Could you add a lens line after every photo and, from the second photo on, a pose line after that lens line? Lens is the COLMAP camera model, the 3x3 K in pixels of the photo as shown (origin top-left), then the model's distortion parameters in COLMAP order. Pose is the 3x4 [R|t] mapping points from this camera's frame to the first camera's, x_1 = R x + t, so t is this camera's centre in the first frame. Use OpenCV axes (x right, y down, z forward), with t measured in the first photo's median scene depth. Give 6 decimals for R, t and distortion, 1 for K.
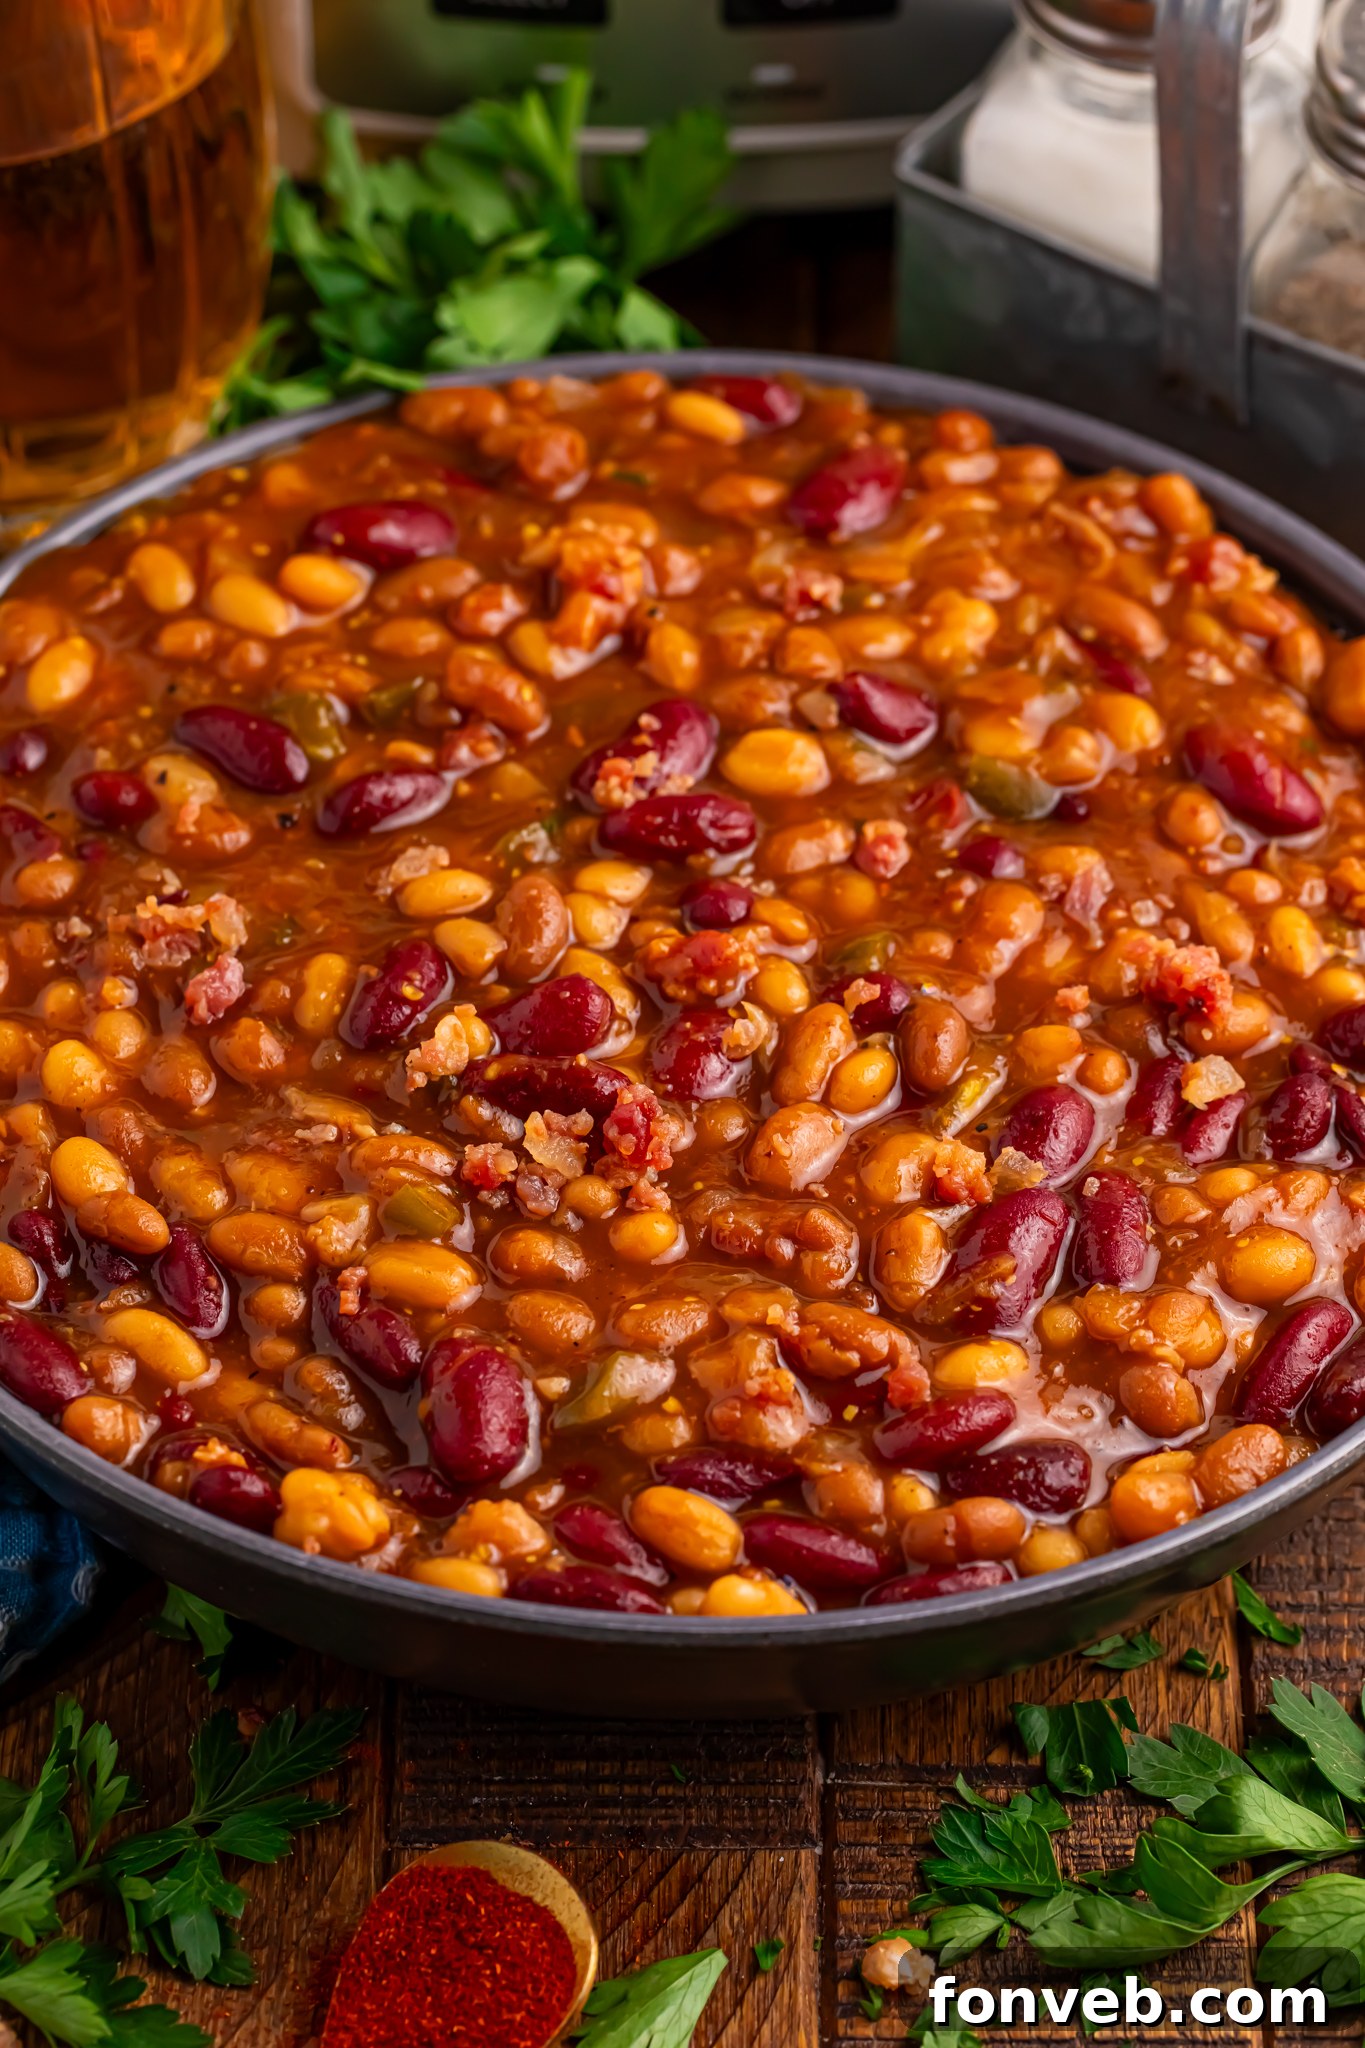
lens RADIAL K [[6749.9, 0, 642.4], [0, 6749.9, 1115.5], [0, 0, 1]] dist [0.176765, 0.210620]
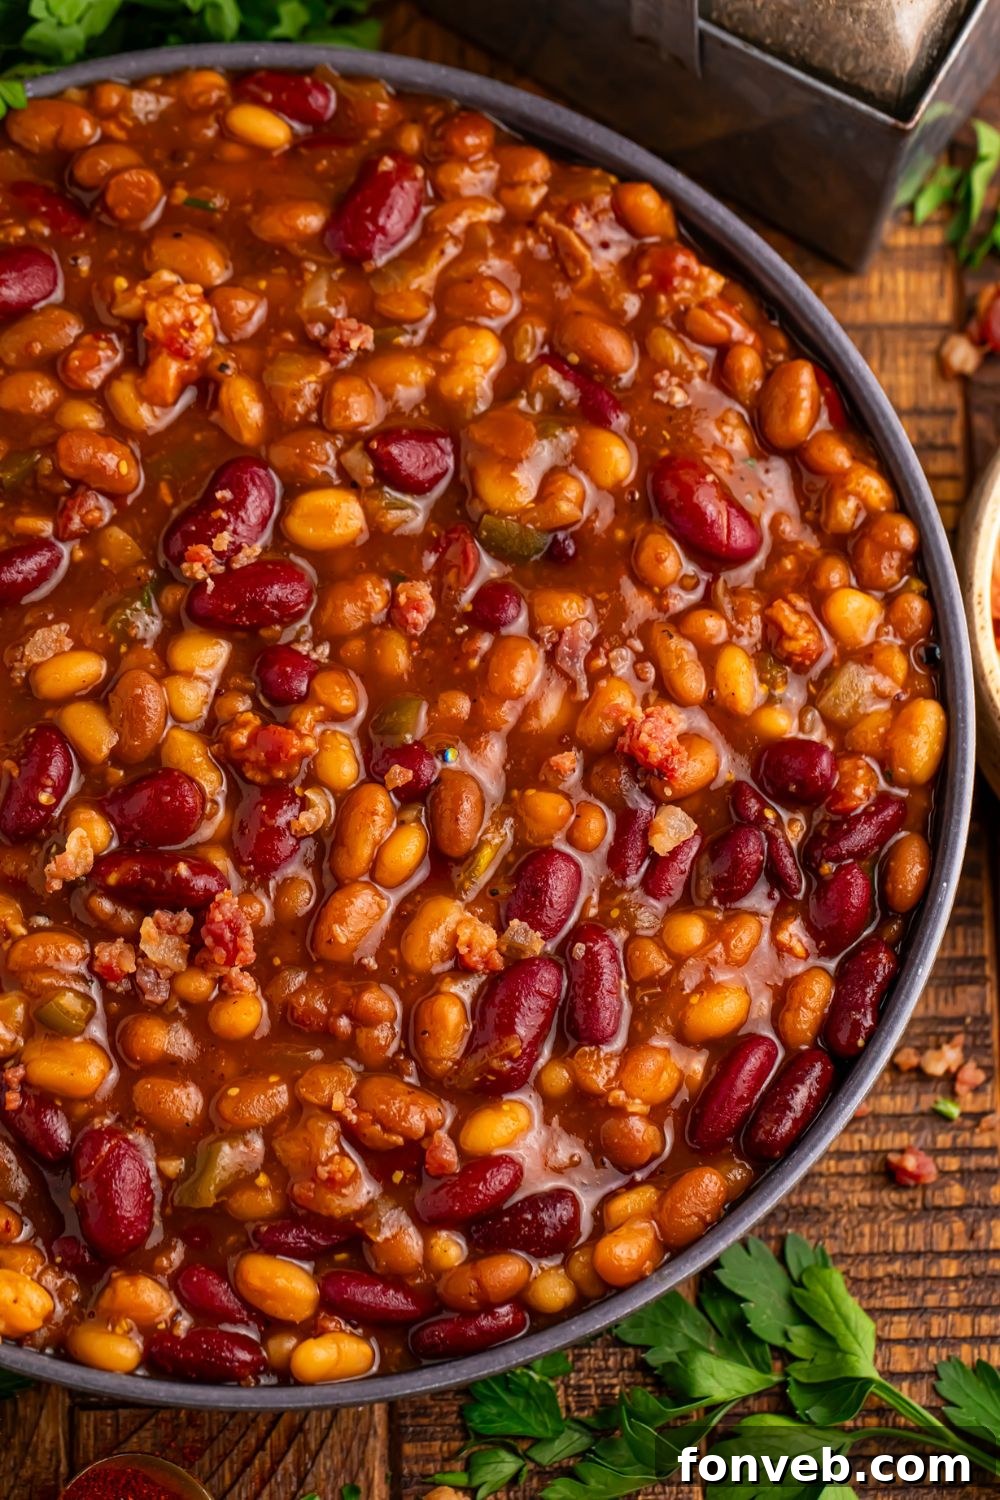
lens RADIAL K [[4943.8, 0, 470.6], [0, 4943.8, 817.0], [0, 0, 1]] dist [0.176765, 0.210620]
pose [[0.999090, -0.040594, 0.013071, 0.033708], [0.029785, 0.883554, 0.467381, -0.450531], [-0.030522, -0.466566, 0.883960, 0.167615]]
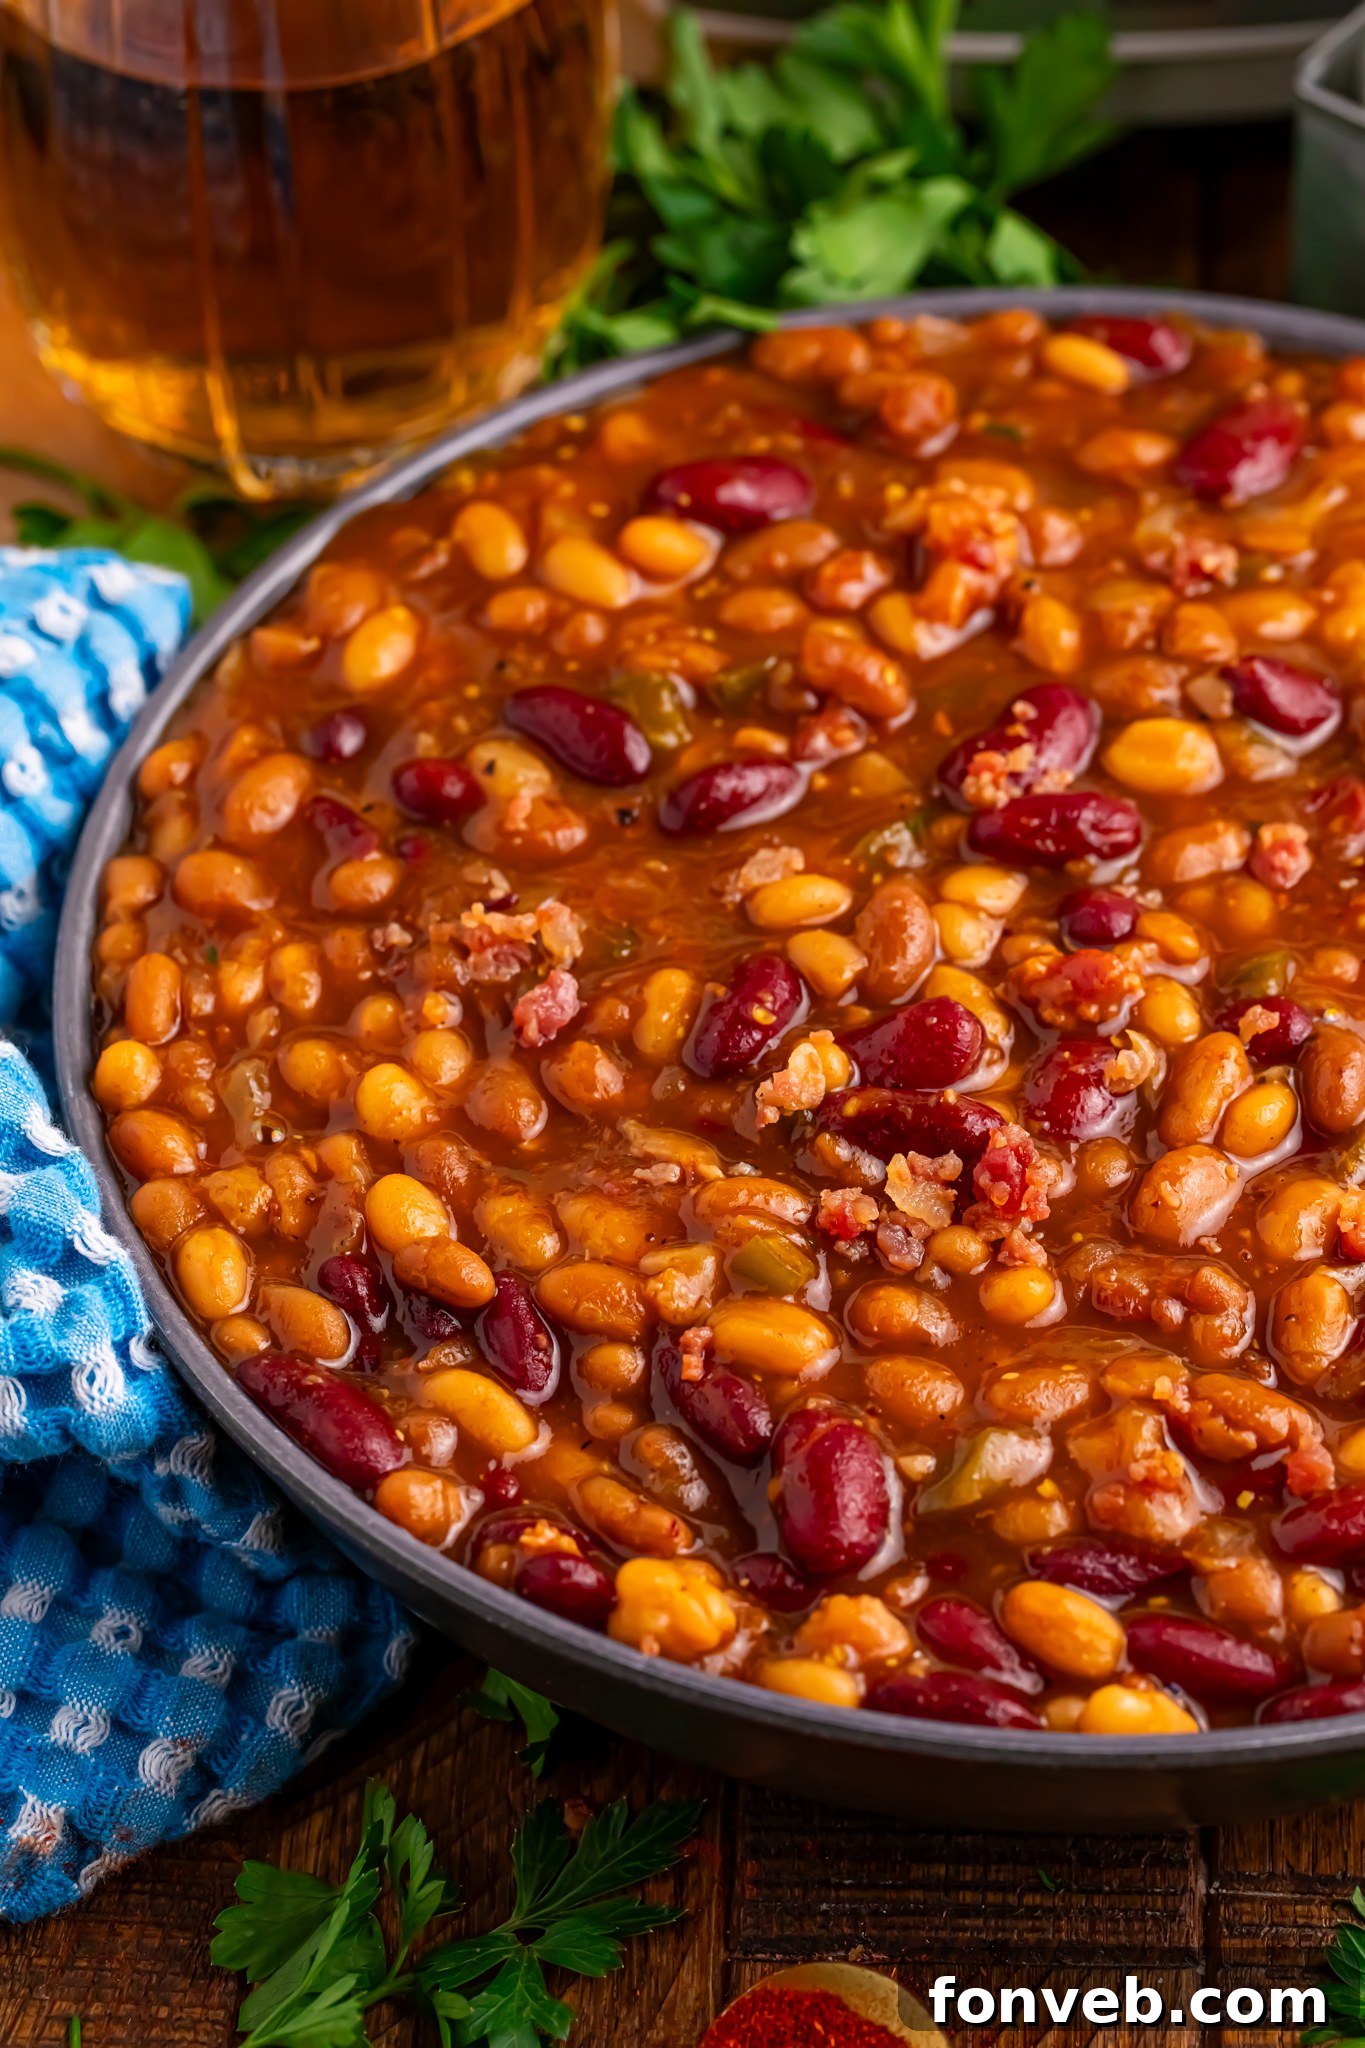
lens RADIAL K [[6655.2, 0, 766.8], [0, 6655.2, 1144.5], [0, 0, 1]] dist [0.104197, 2.730691]
pose [[0.999633, 0.012717, -0.023903, -0.011988], [-0.011751, 0.999125, 0.040129, -0.036853], [0.024392, -0.039834, 0.998909, 0.104458]]
